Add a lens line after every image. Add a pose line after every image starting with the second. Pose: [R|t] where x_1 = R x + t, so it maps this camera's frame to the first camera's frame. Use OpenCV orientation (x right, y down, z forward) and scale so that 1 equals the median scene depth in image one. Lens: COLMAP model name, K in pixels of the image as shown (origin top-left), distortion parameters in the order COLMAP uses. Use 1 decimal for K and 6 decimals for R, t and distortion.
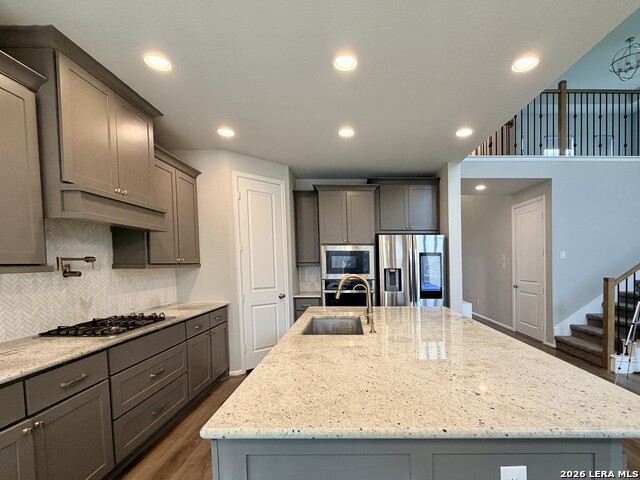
lens RADIAL K [[314.7, 0, 353.7], [0, 314.7, 272.9], [0, 0, 1]] dist [-0.000057, -0.000166]
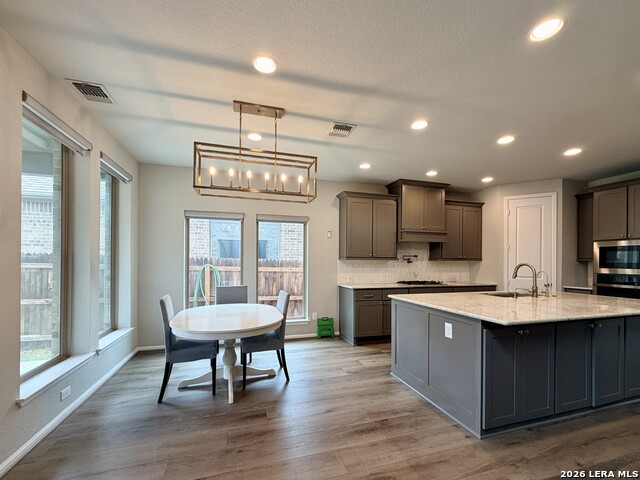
lens RADIAL K [[293.4, 0, 319.6], [0, 293.4, 261.3], [0, 0, 1]] dist [-0.001163, 0.000130]
pose [[0.294079, 0.002860, -0.955777, 0.959133], [-0.037029, 0.999279, -0.008403, 0.036944], [0.955064, 0.037862, 0.293973, -0.336631]]
